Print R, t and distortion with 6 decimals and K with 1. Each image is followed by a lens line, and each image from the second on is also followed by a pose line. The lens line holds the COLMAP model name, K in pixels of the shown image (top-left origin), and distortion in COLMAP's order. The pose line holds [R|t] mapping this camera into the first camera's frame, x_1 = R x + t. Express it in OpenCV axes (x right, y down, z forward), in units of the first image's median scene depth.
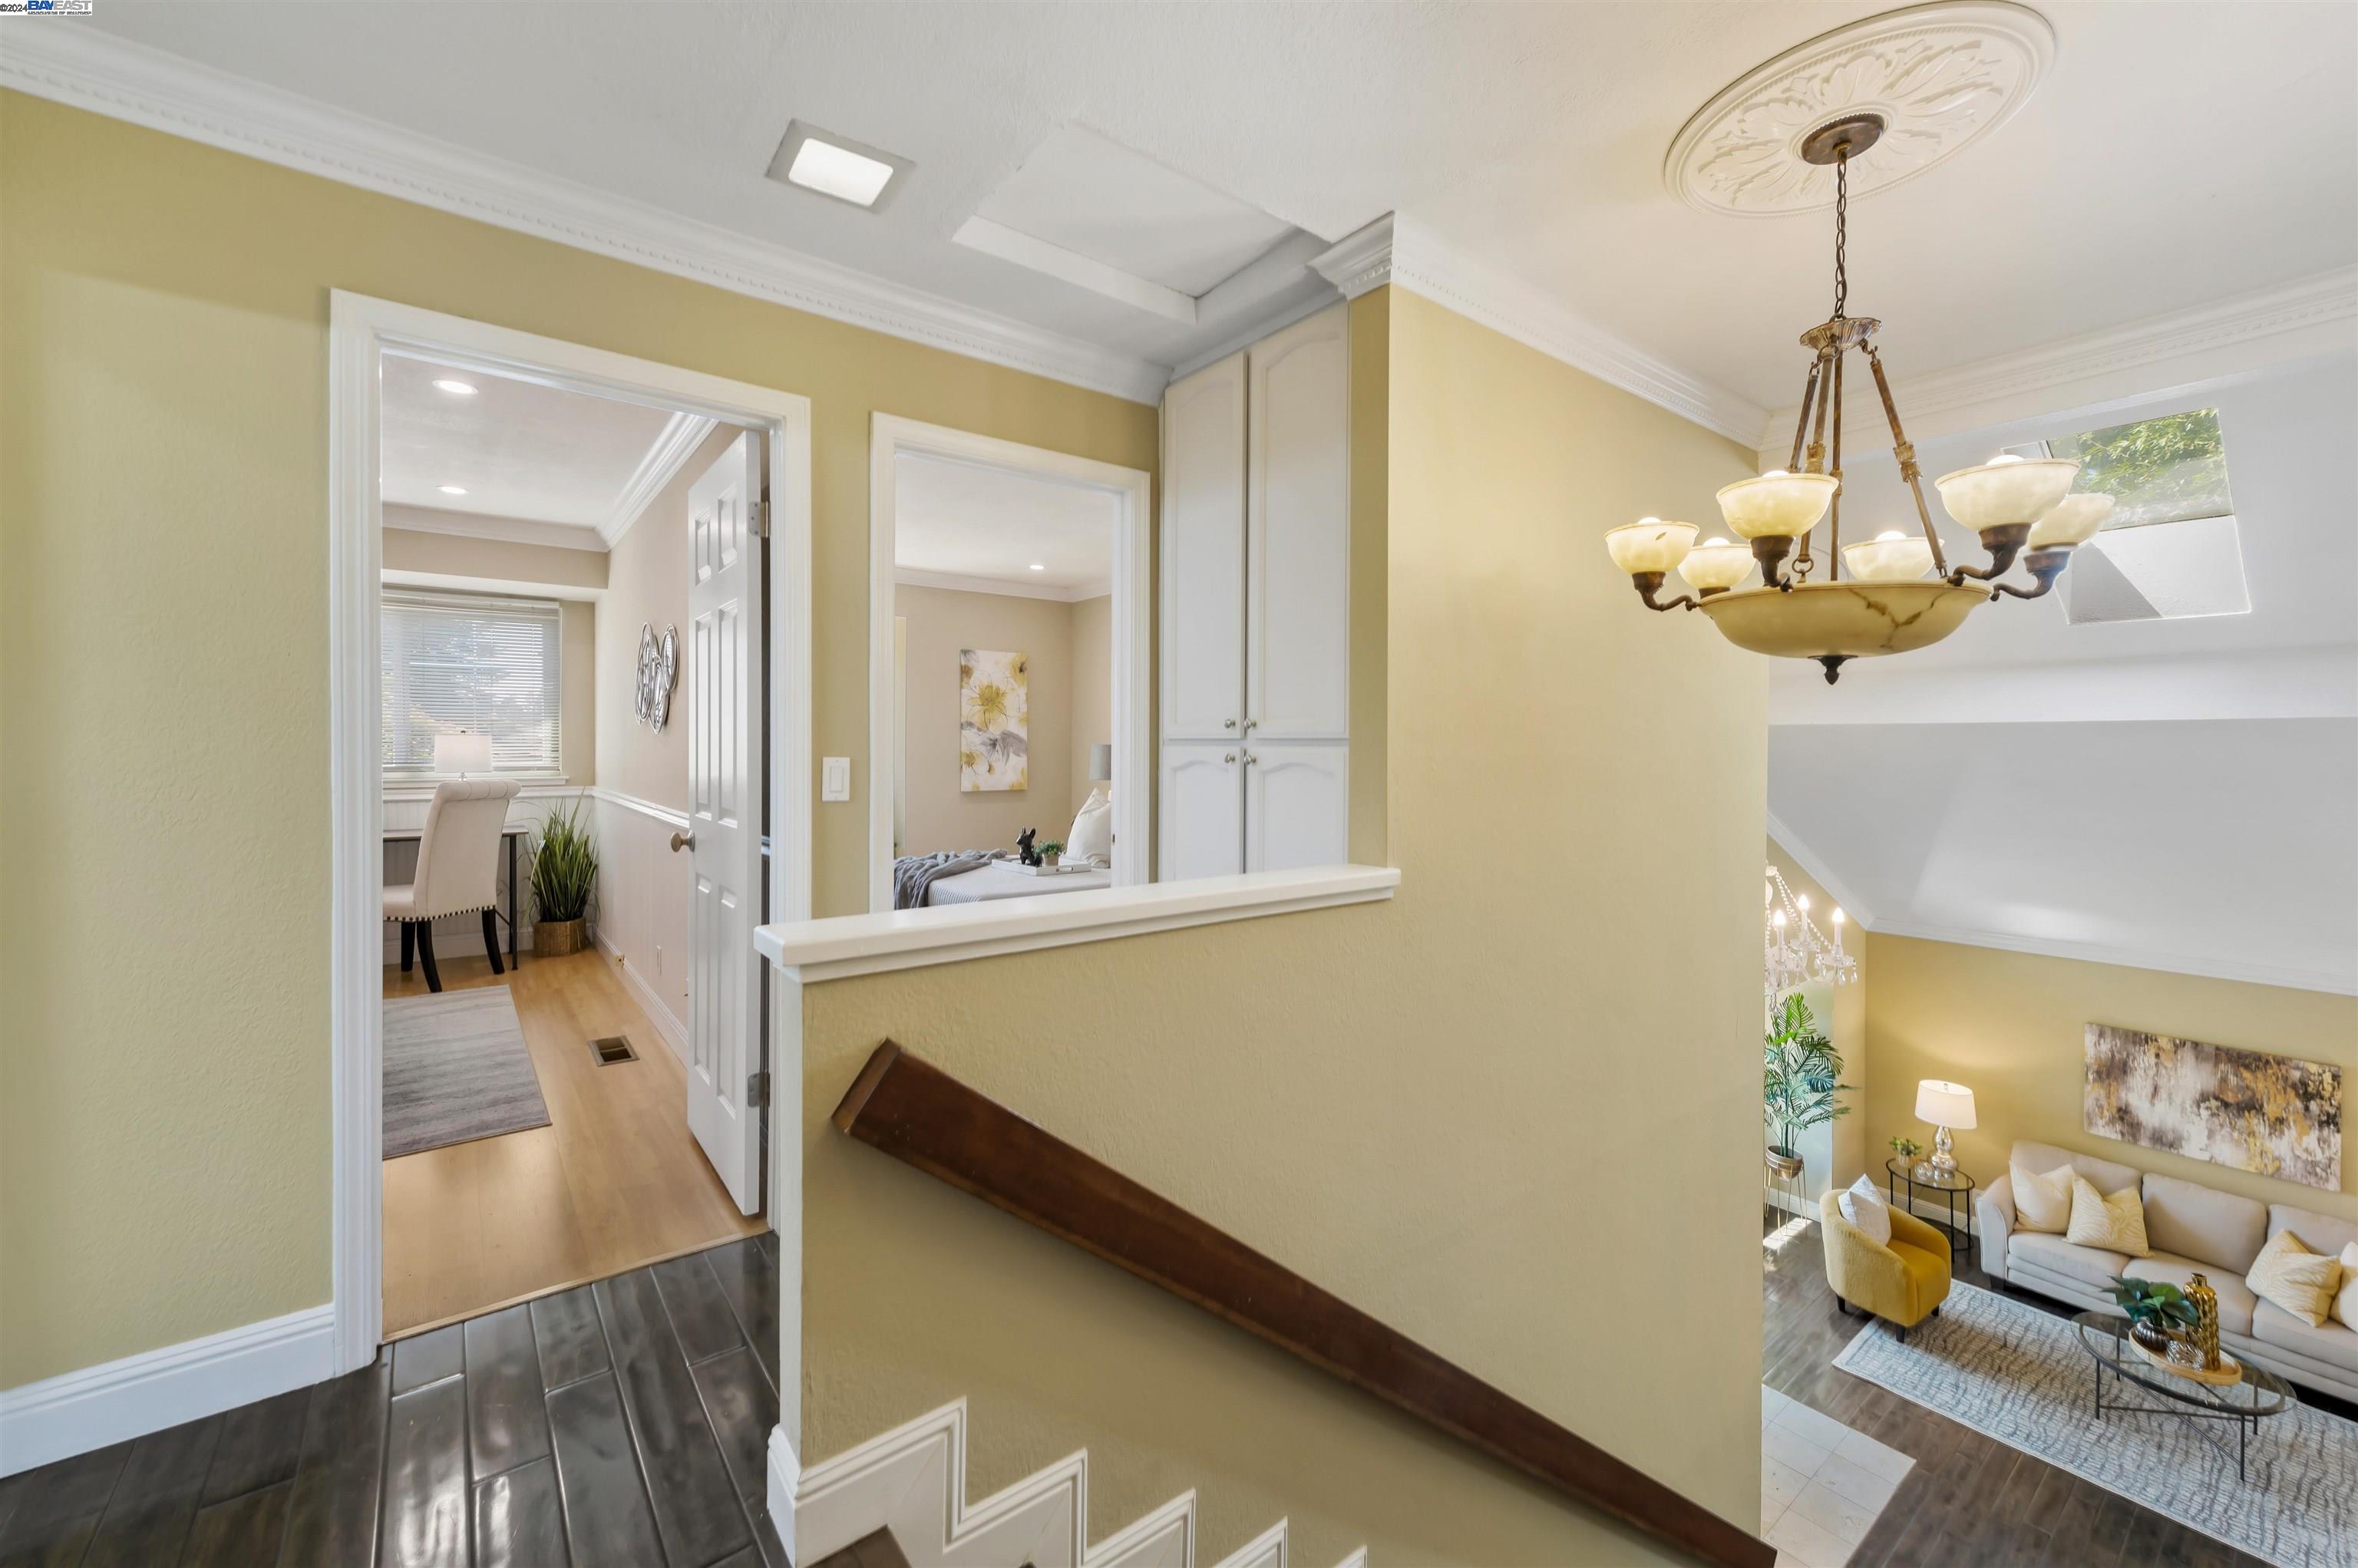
lens RADIAL K [[931.2, 0, 1195.3], [0, 931.2, 761.2], [0, 0, 1]] dist [0.006655, -0.000363]
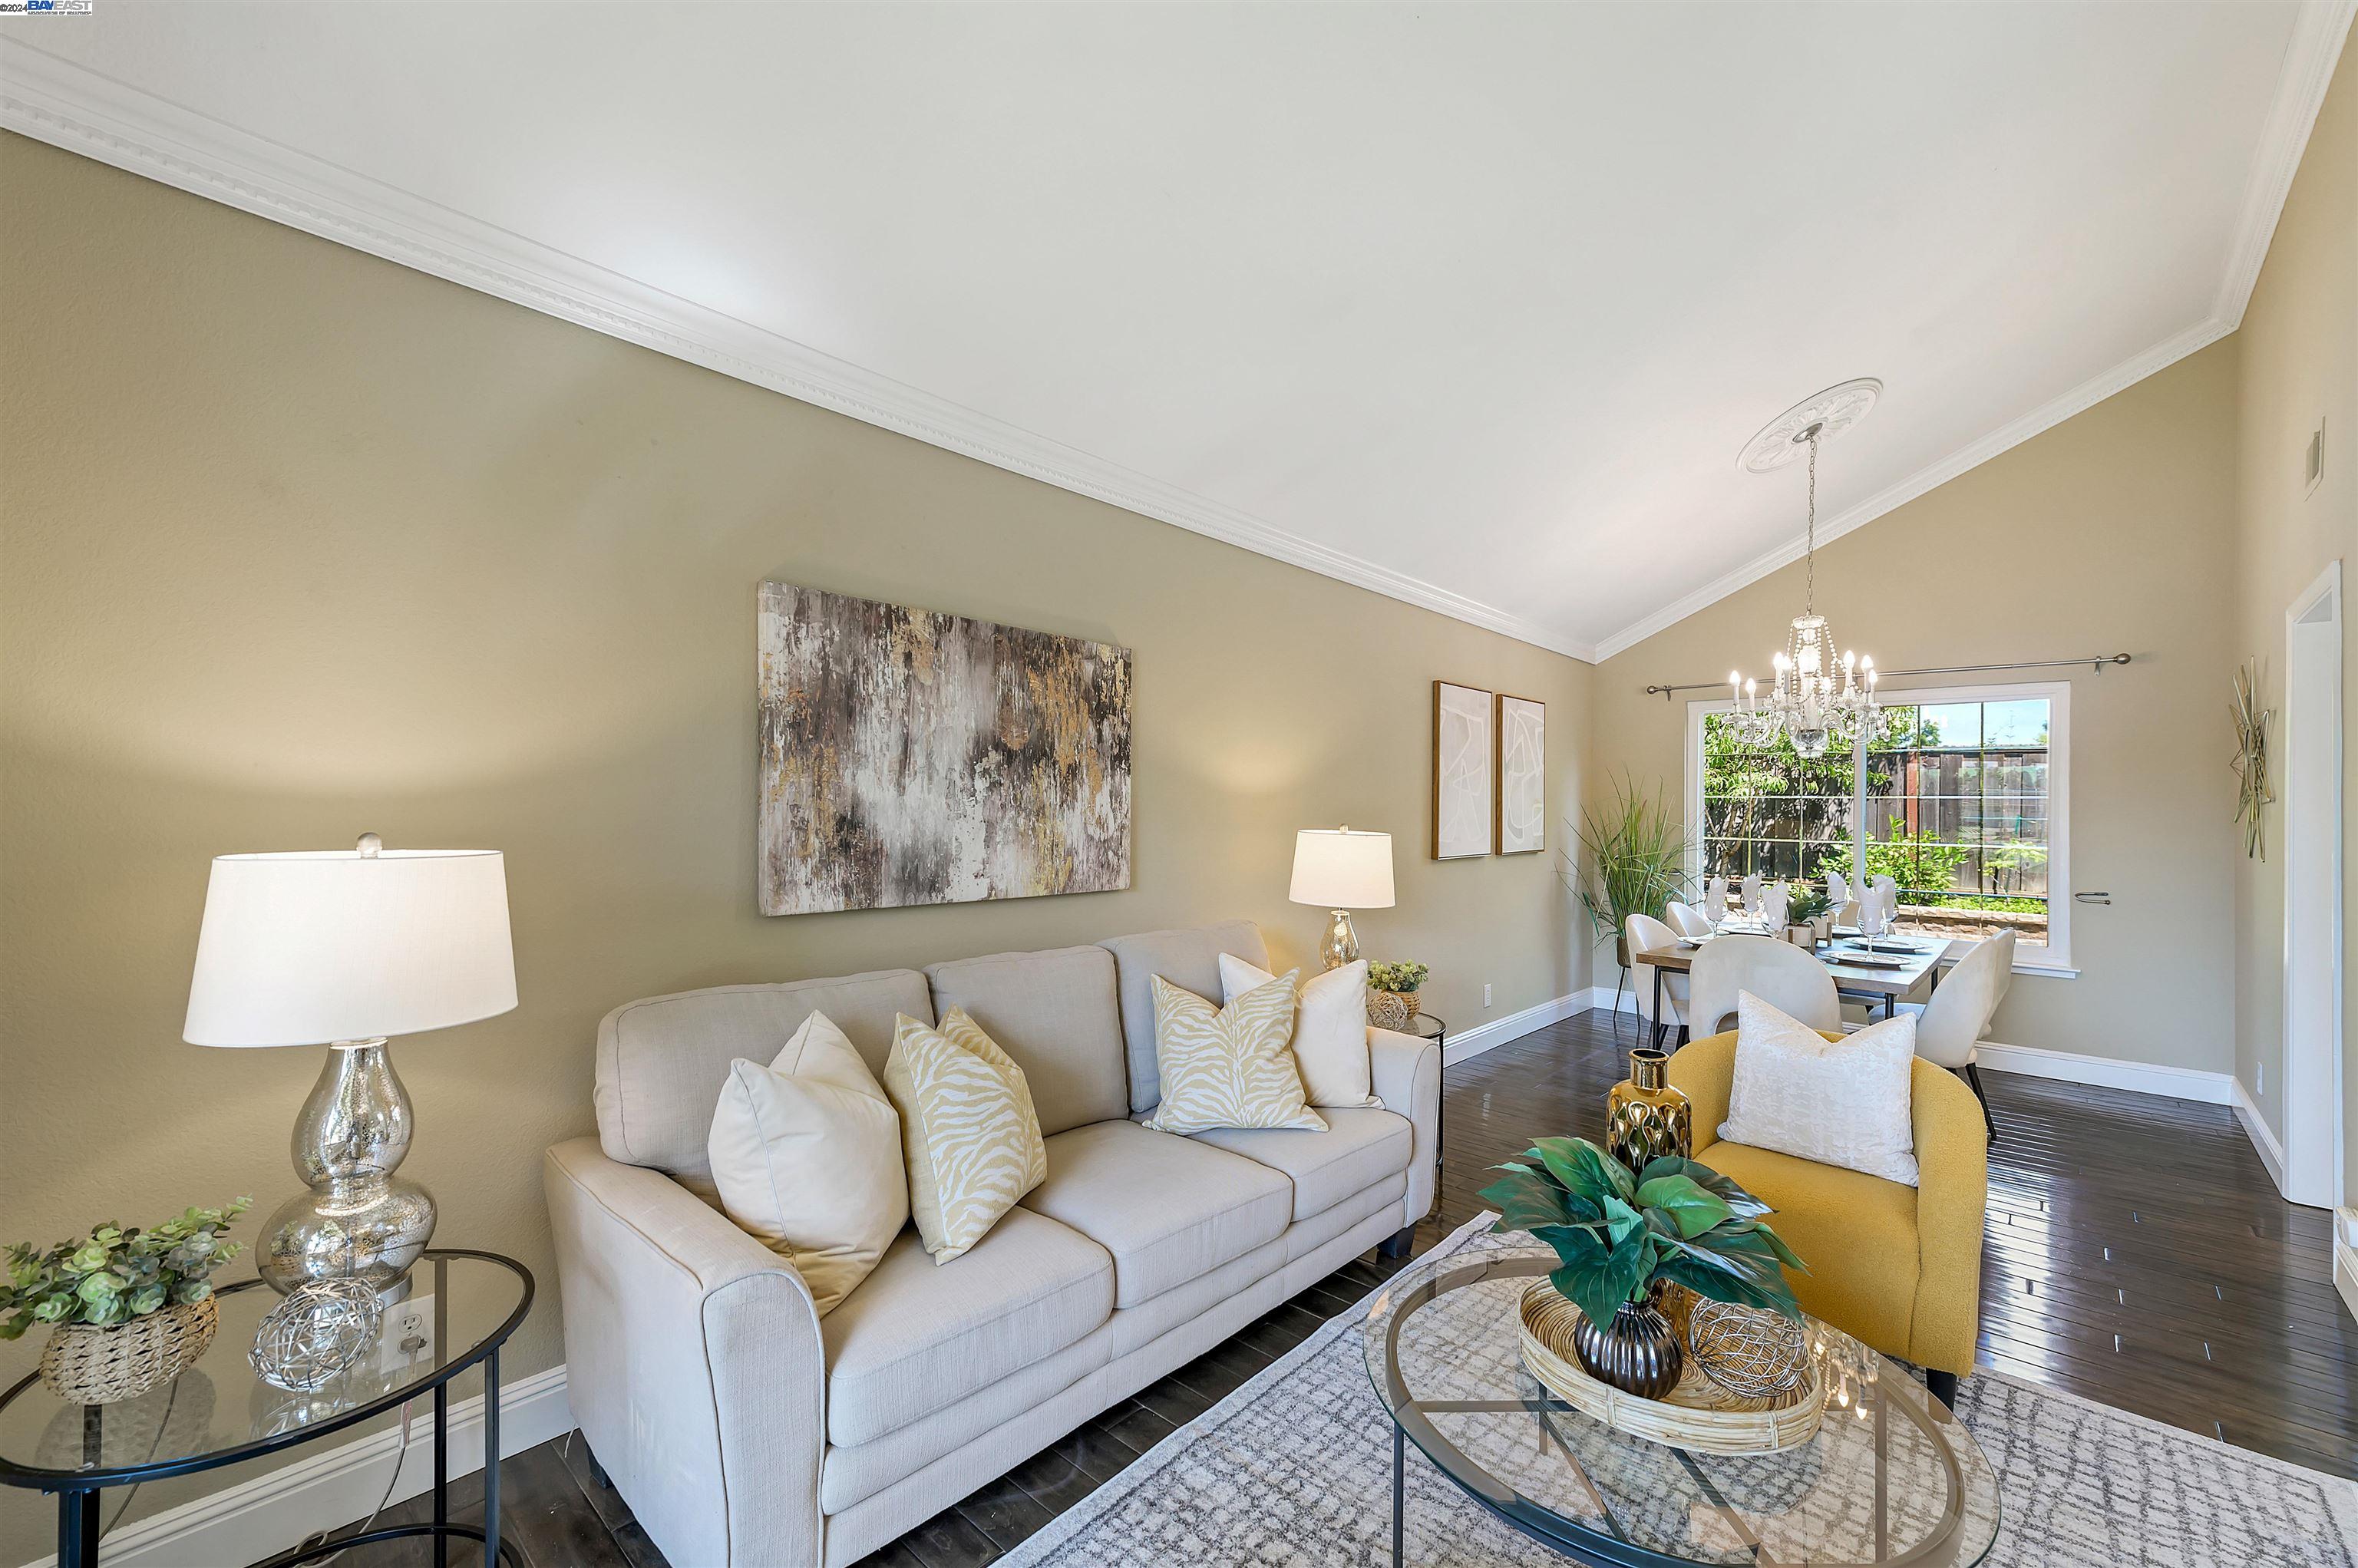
lens RADIAL K [[915.9, 0, 1194.1], [0, 915.9, 796.6], [0, 0, 1]] dist [-0.012738, 0.000062]
pose [[-0.174211, 0.005070, 0.984695, 0.666066], [-0.008951, 0.999937, -0.006732, 0.383715], [-0.984668, -0.009987, -0.174155, 0.982933]]
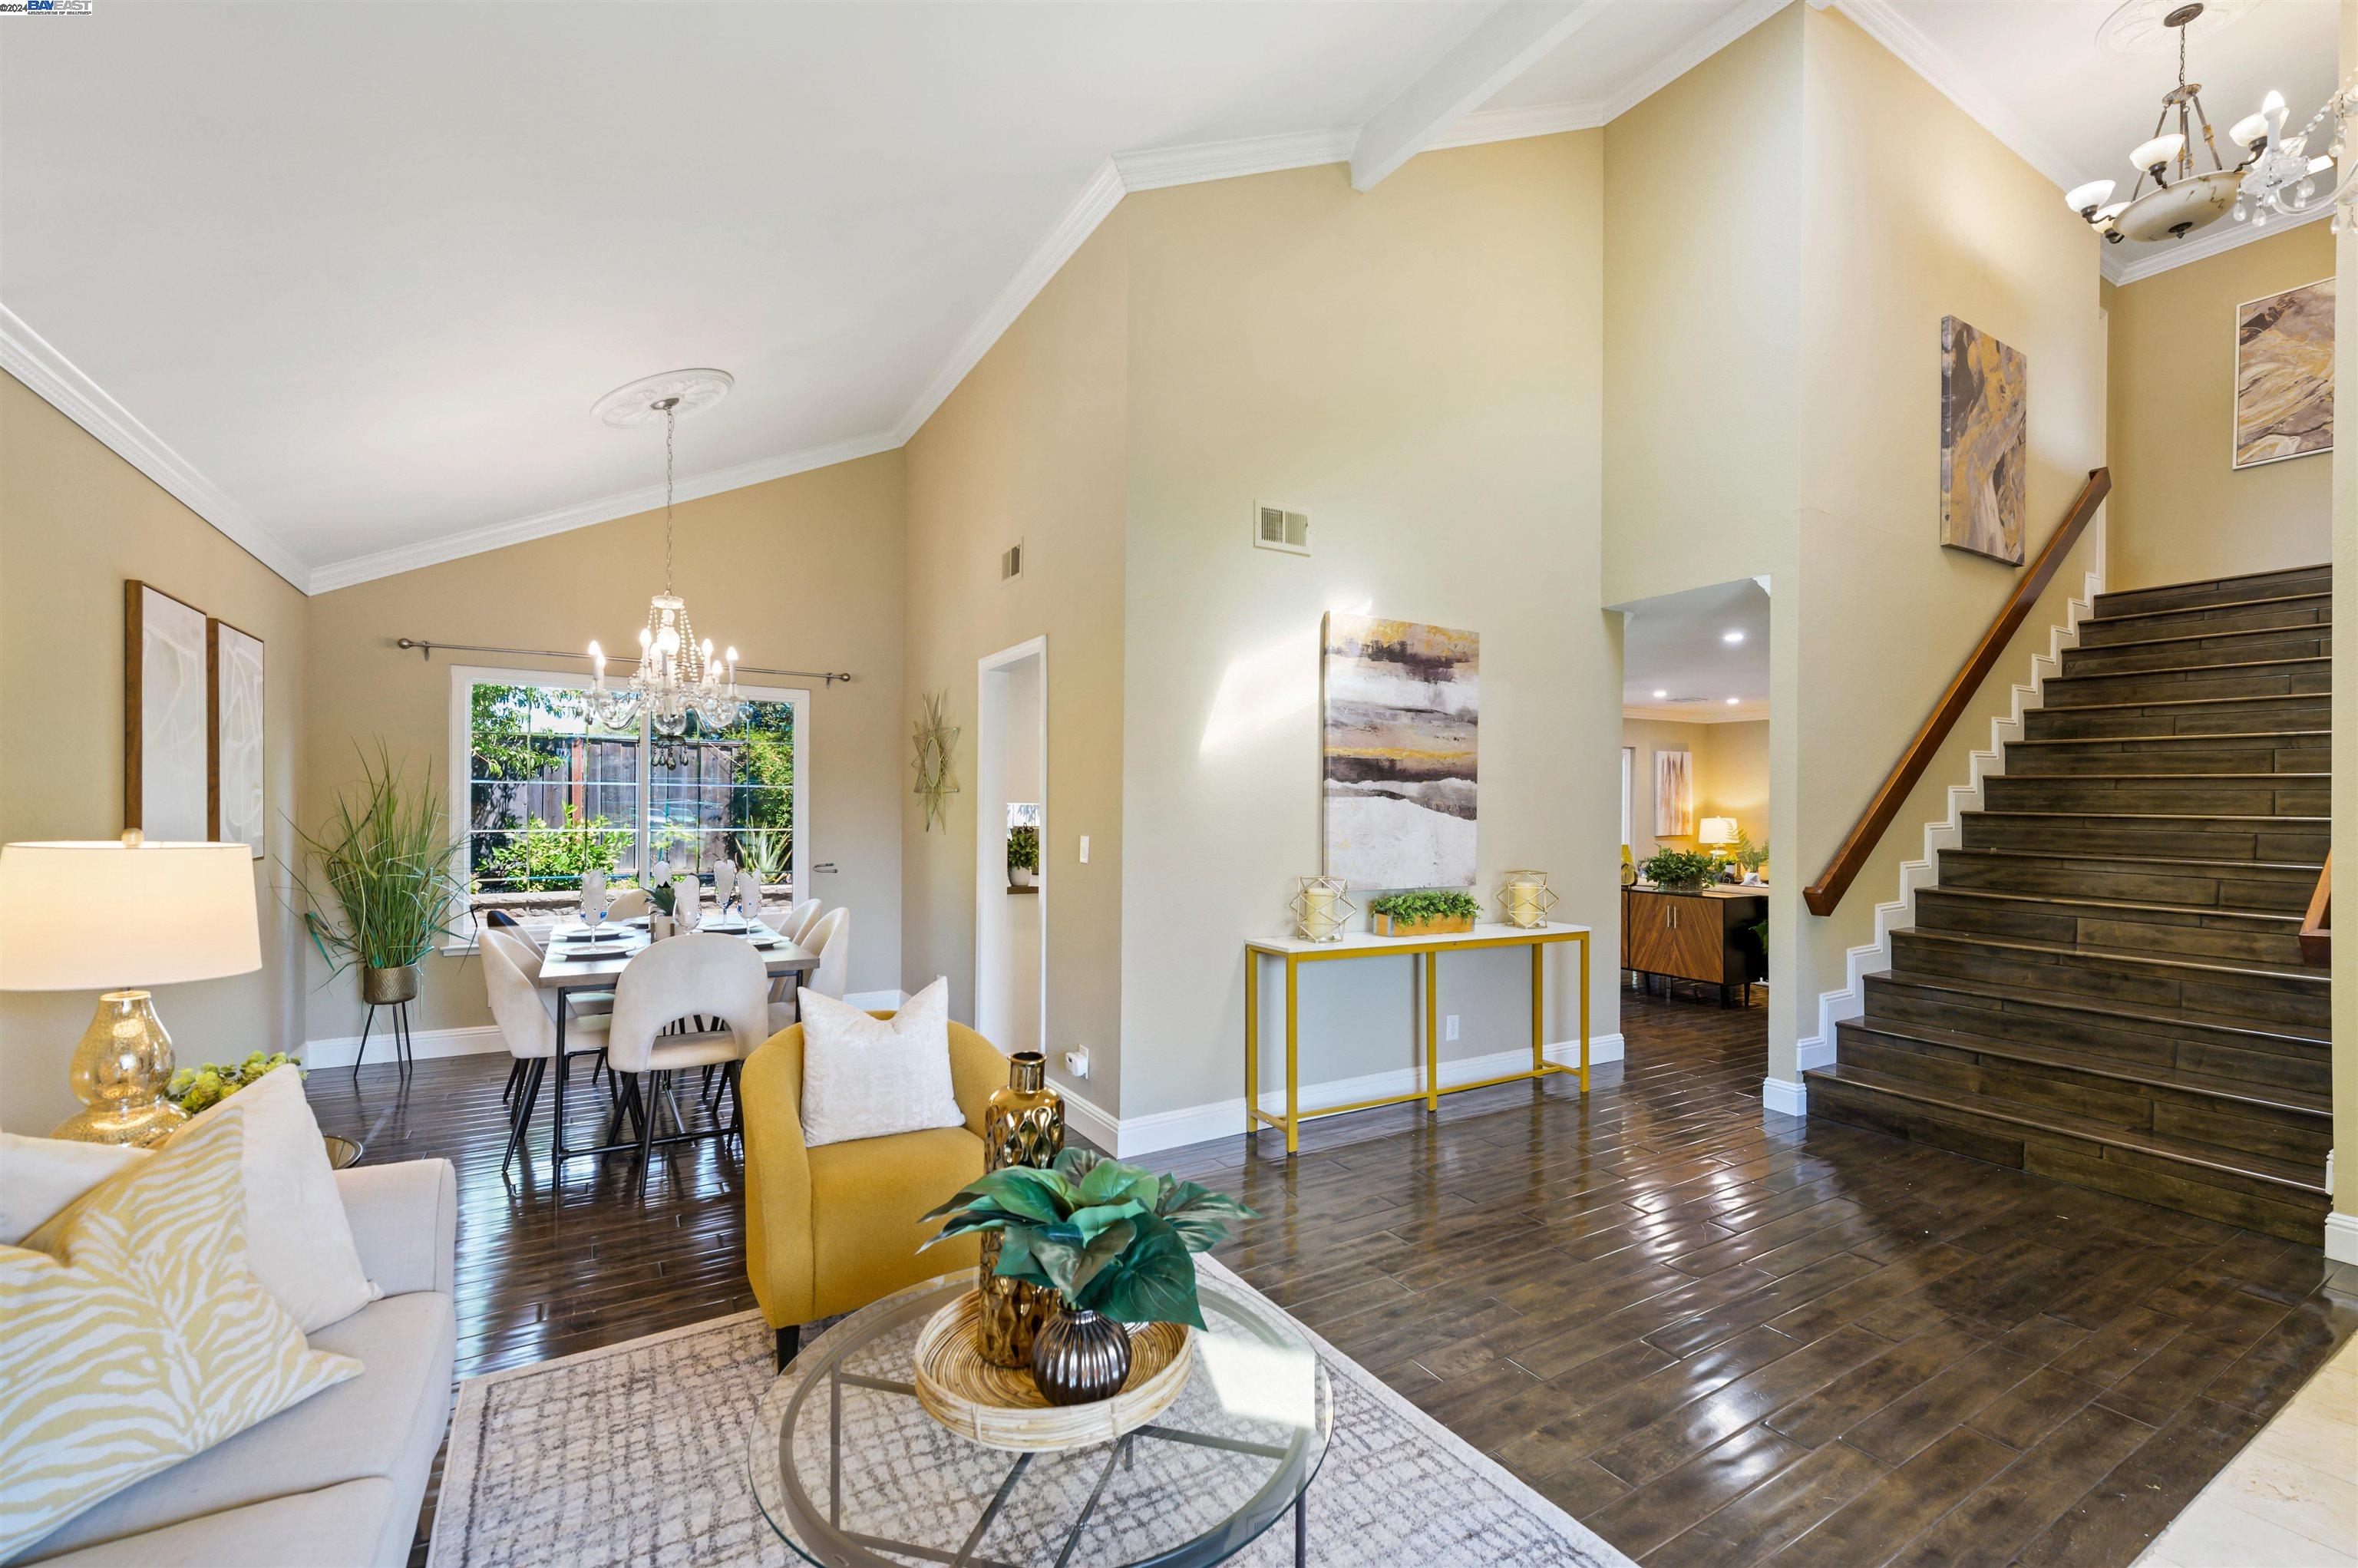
lens RADIAL K [[969.7, 0, 1180.2], [0, 969.7, 801.3], [0, 0, 1]] dist [0.007406, -0.003346]
pose [[-0.992549, -0.010904, 0.121361, 0.803346], [-0.010967, 0.999940, 0.000150, 0.382926], [-0.121355, -0.001182, -0.992608, 1.060310]]
